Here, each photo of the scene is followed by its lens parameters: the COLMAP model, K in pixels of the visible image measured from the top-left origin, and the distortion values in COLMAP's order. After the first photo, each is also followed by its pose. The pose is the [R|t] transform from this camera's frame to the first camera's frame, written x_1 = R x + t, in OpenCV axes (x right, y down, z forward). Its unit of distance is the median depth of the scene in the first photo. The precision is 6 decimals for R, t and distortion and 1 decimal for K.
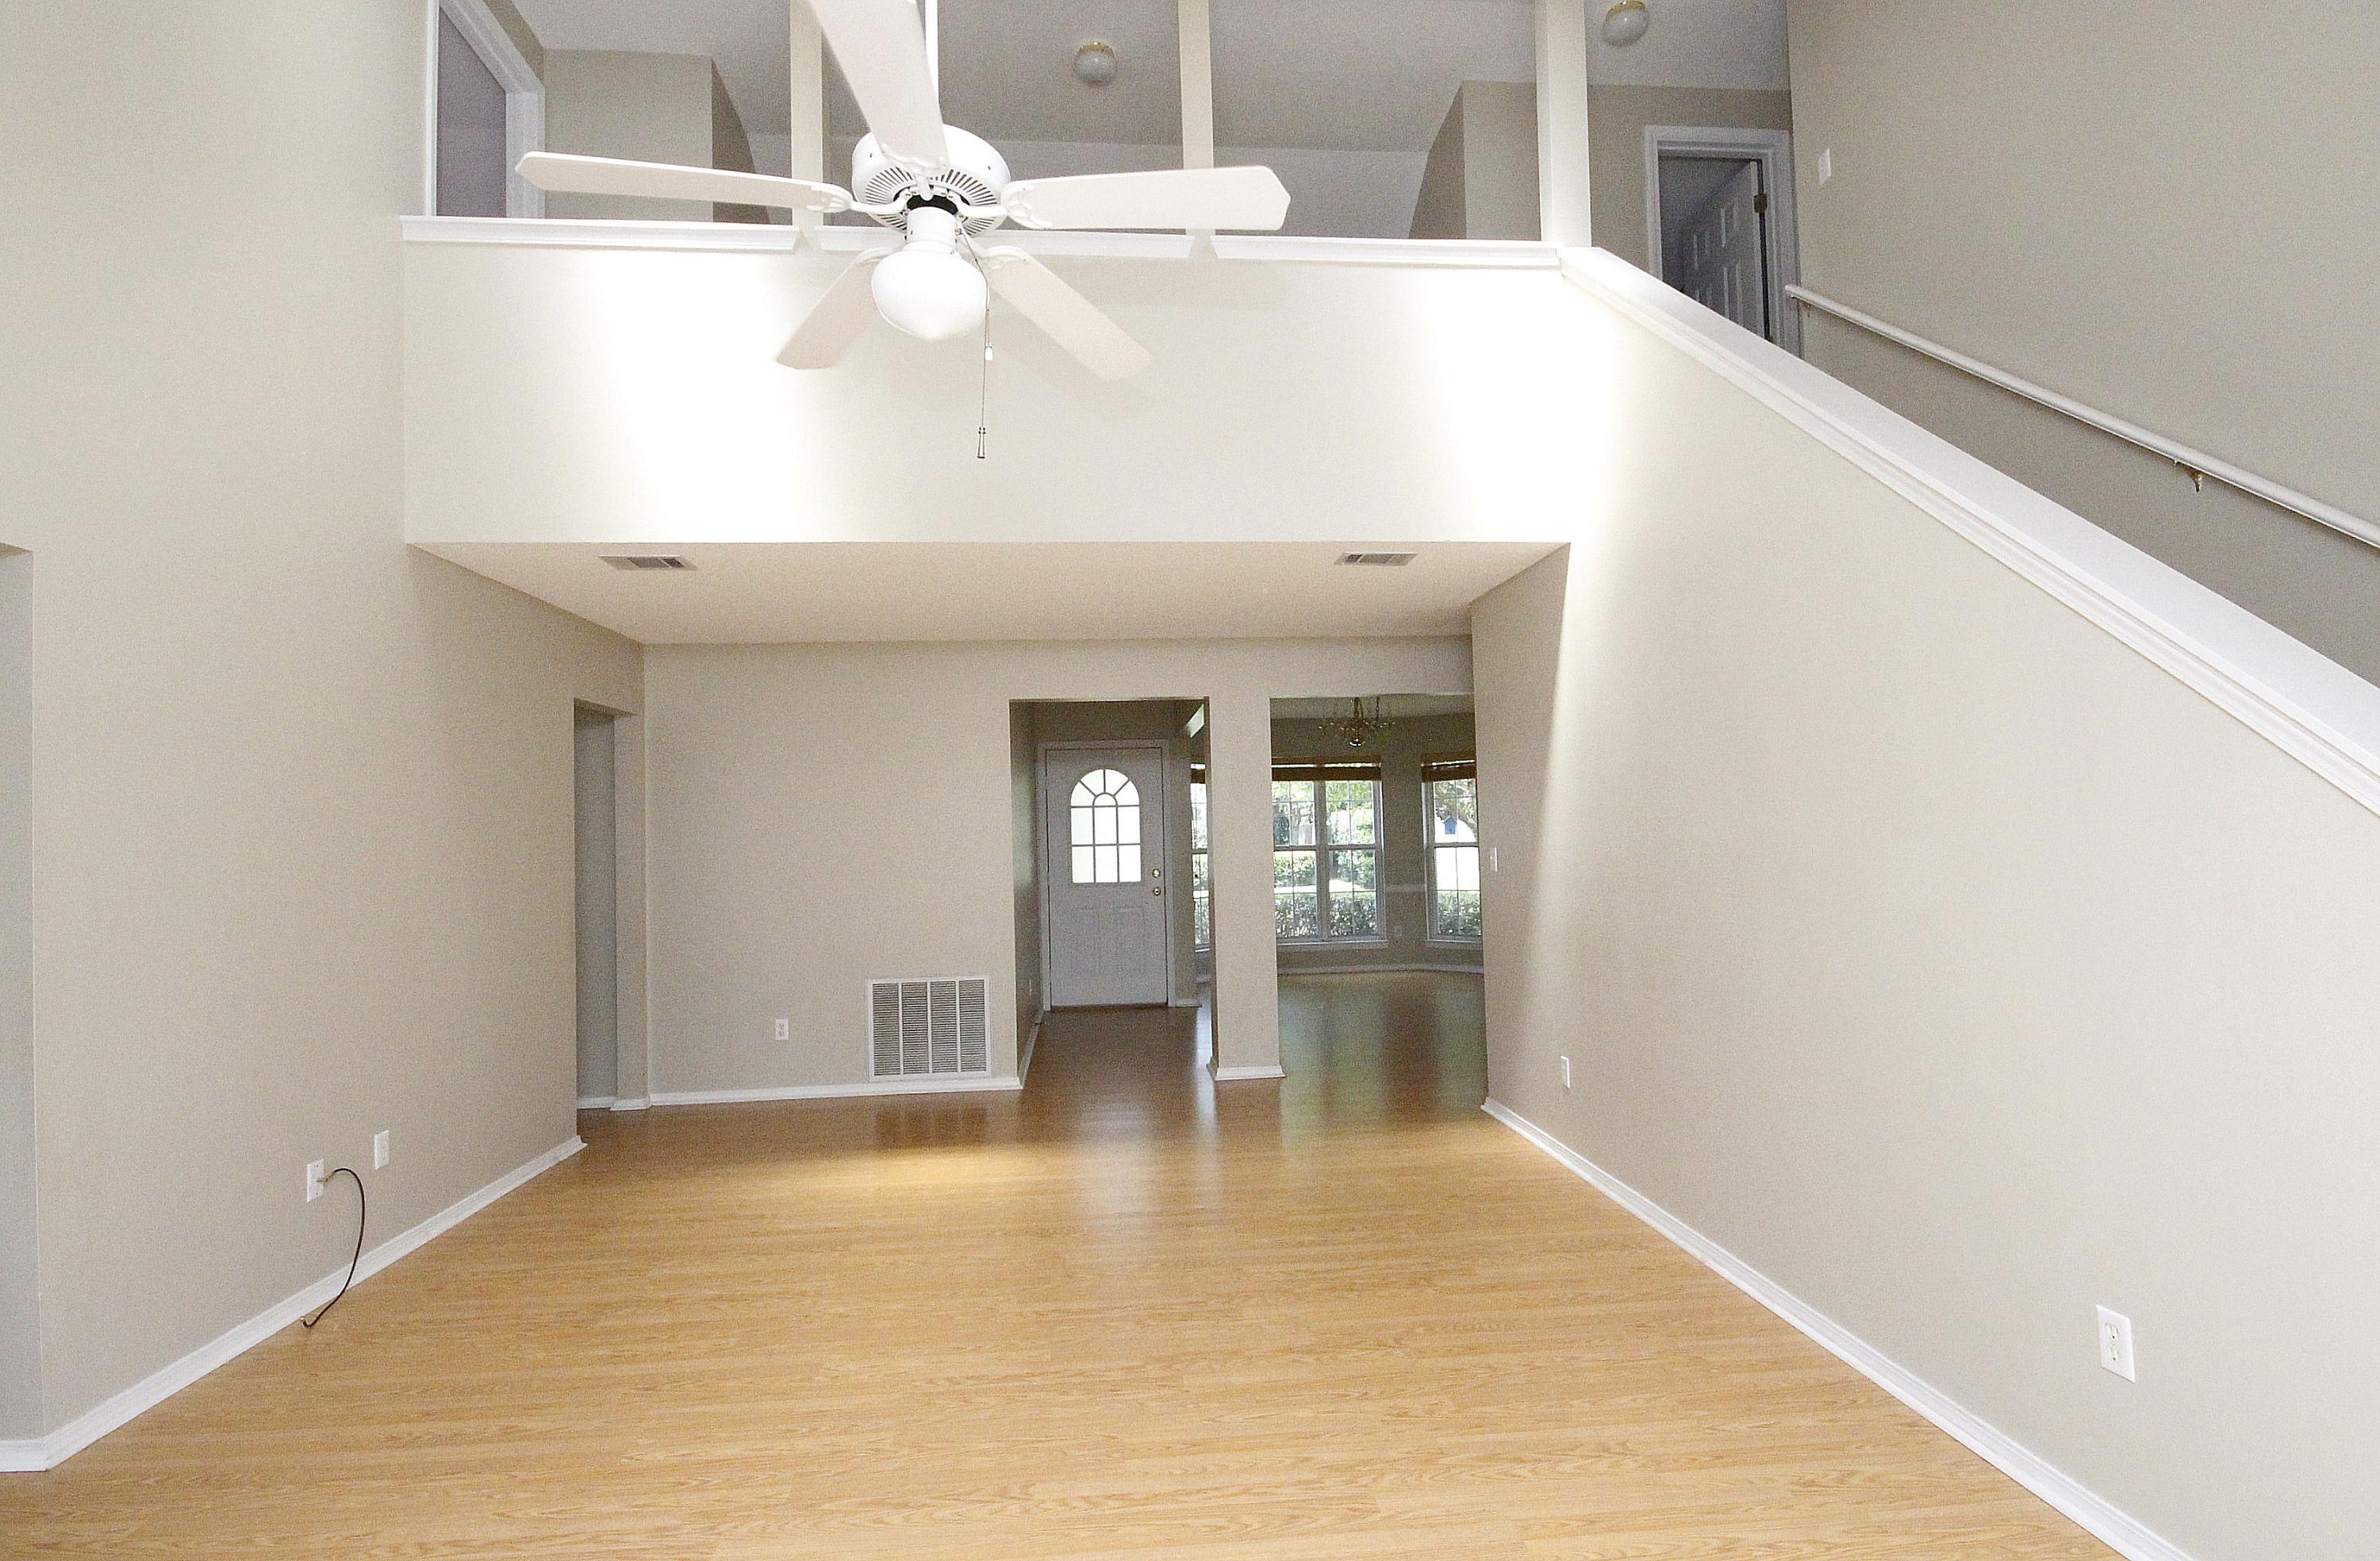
lens RADIAL K [[1145.3, 0, 1191.3], [0, 1145.3, 795.5], [0, 0, 1]] dist [-0.012731, 0.000577]
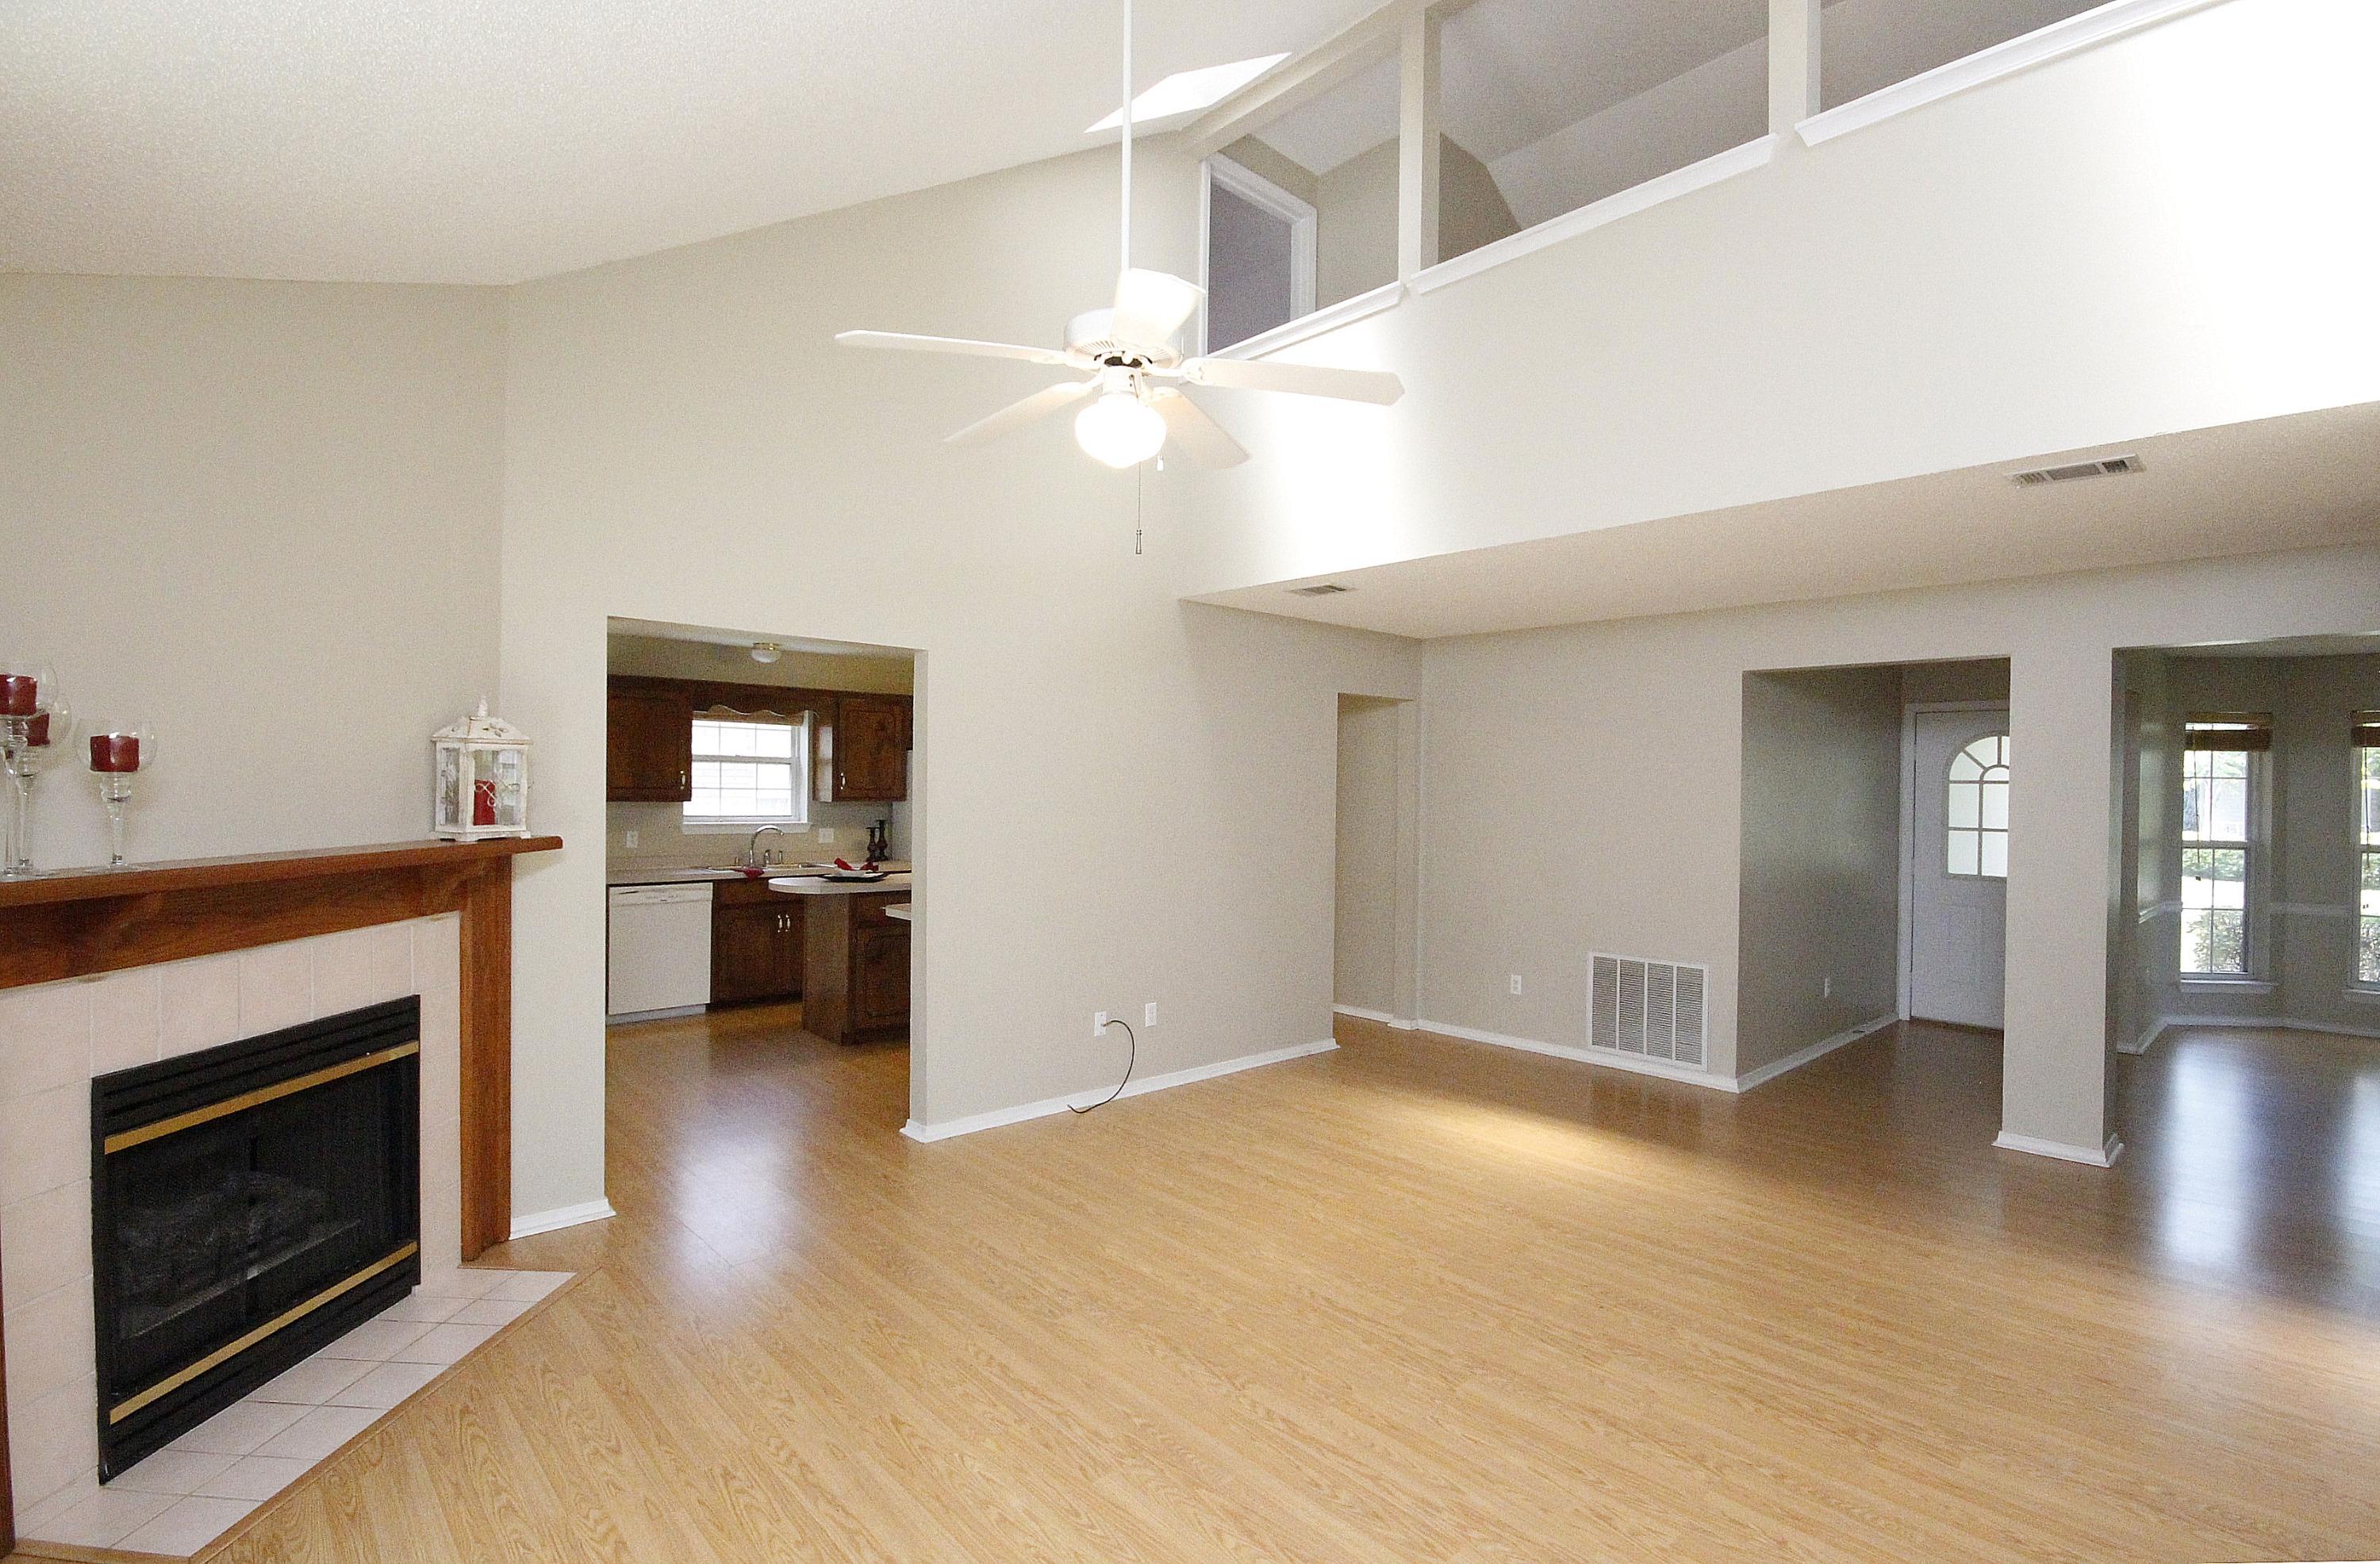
lens RADIAL K [[1144.5, 0, 1190.4], [0, 1144.5, 783.6], [0, 0, 1]] dist [-0.016386, 0.001082]
pose [[0.587638, 0.034344, -0.808394, 0.463984], [0.001901, 0.999037, 0.043825, -0.050047], [0.809121, -0.027290, 0.587008, 0.151334]]
